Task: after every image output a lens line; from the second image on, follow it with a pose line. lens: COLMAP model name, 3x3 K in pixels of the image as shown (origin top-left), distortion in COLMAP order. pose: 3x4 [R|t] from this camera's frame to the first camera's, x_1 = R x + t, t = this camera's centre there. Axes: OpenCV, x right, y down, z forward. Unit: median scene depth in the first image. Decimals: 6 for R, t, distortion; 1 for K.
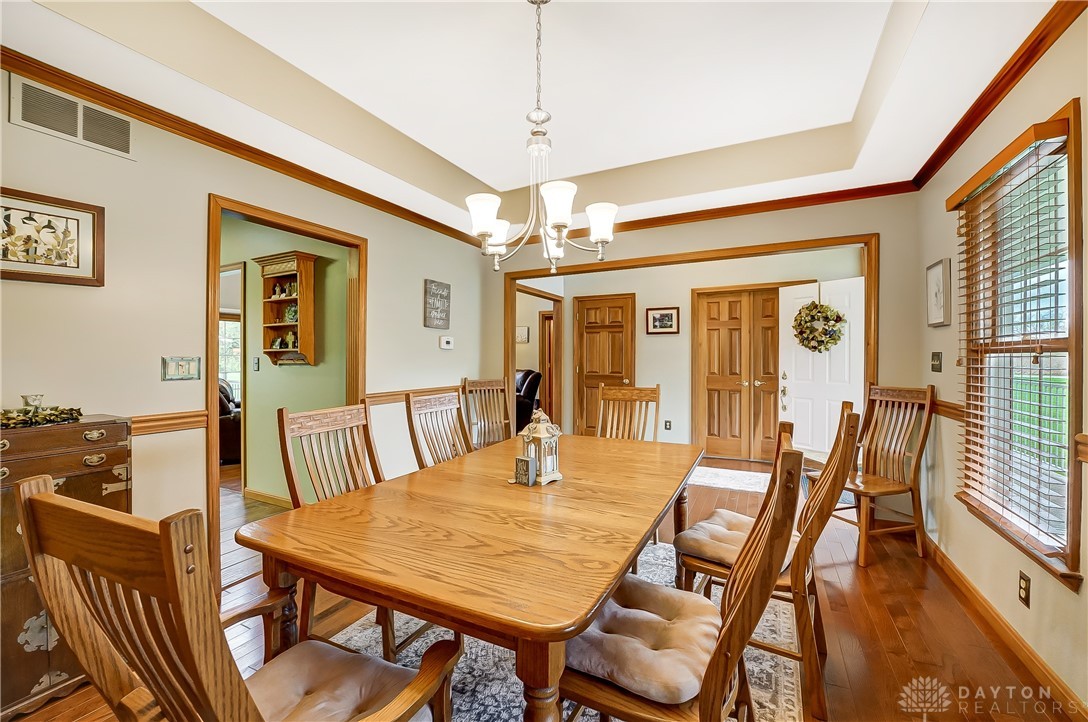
lens RADIAL K [[444.0, 0, 543.5], [0, 444.0, 362.2], [0, 0, 1]] dist [0.007171, -0.000015]
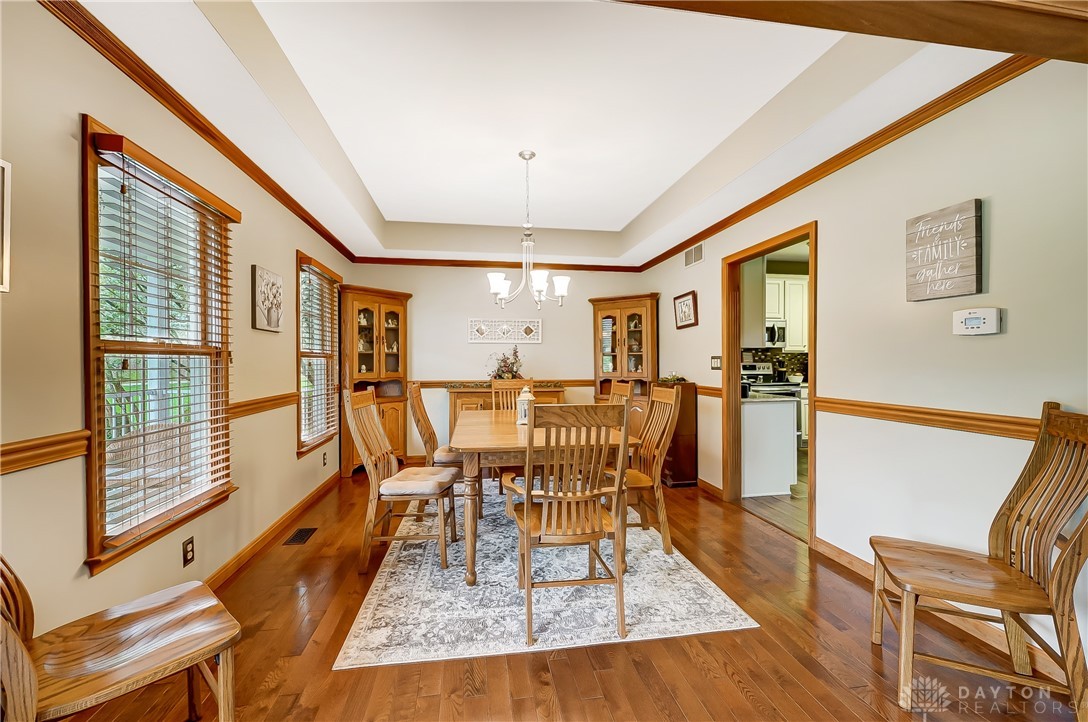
lens RADIAL K [[444.0, 0, 543.5], [0, 444.0, 362.2], [0, 0, 1]] dist [0.007171, -0.000015]
pose [[-0.803663, 0.007643, -0.595035, 0.867950], [0.001809, 0.999944, 0.010401, -0.010796], [0.595082, 0.007282, -0.803632, 2.162377]]
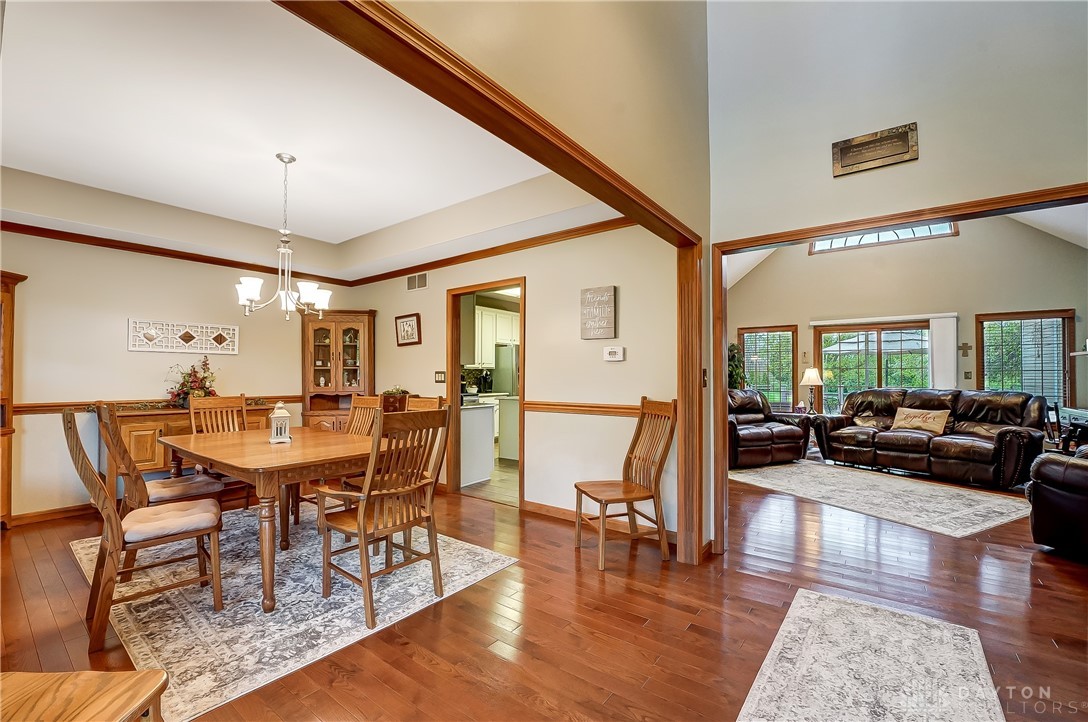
lens RADIAL K [[452.0, 0, 548.8], [0, 452.0, 370.8], [0, 0, 1]] dist [-0.012902, 0.000110]
pose [[-0.165959, -0.005440, -0.986118, 1.294631], [-0.005977, 0.999972, -0.004510, -0.011316], [0.986115, 0.005146, -0.165987, 1.989650]]
